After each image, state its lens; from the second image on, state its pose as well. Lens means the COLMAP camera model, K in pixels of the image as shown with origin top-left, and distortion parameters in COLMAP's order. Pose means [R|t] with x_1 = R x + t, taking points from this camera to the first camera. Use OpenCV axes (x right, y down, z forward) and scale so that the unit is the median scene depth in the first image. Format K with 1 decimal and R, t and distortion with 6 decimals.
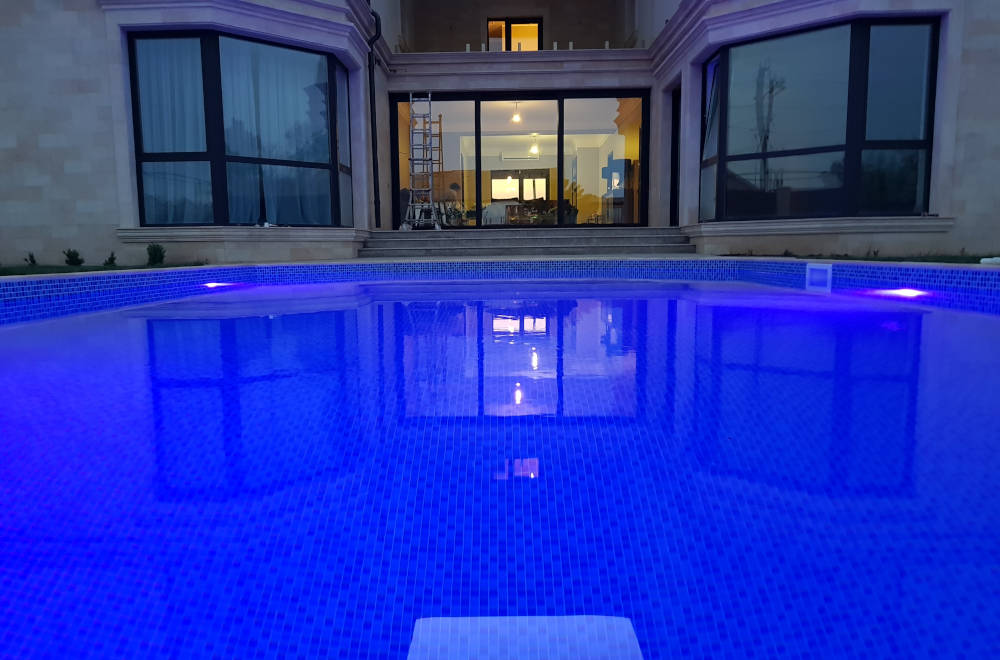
lens RADIAL K [[781.5, 0, 493.1], [0, 781.5, 366.2], [0, 0, 1]] dist [-0.006232, -0.004245]
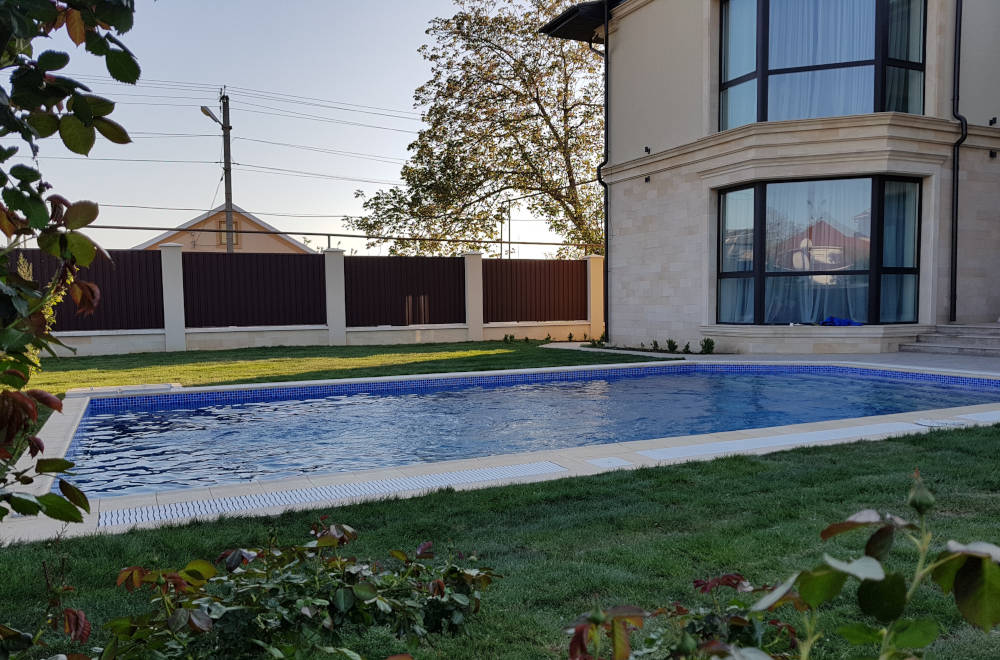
lens RADIAL K [[781.5, 0, 493.1], [0, 781.5, 366.2], [0, 0, 1]] dist [-0.006232, -0.004245]
pose [[0.432090, 0.080860, -0.898198, 0.576713], [-0.126092, 0.991606, 0.028611, -0.082060], [0.892972, 0.100893, 0.438659, 0.027300]]
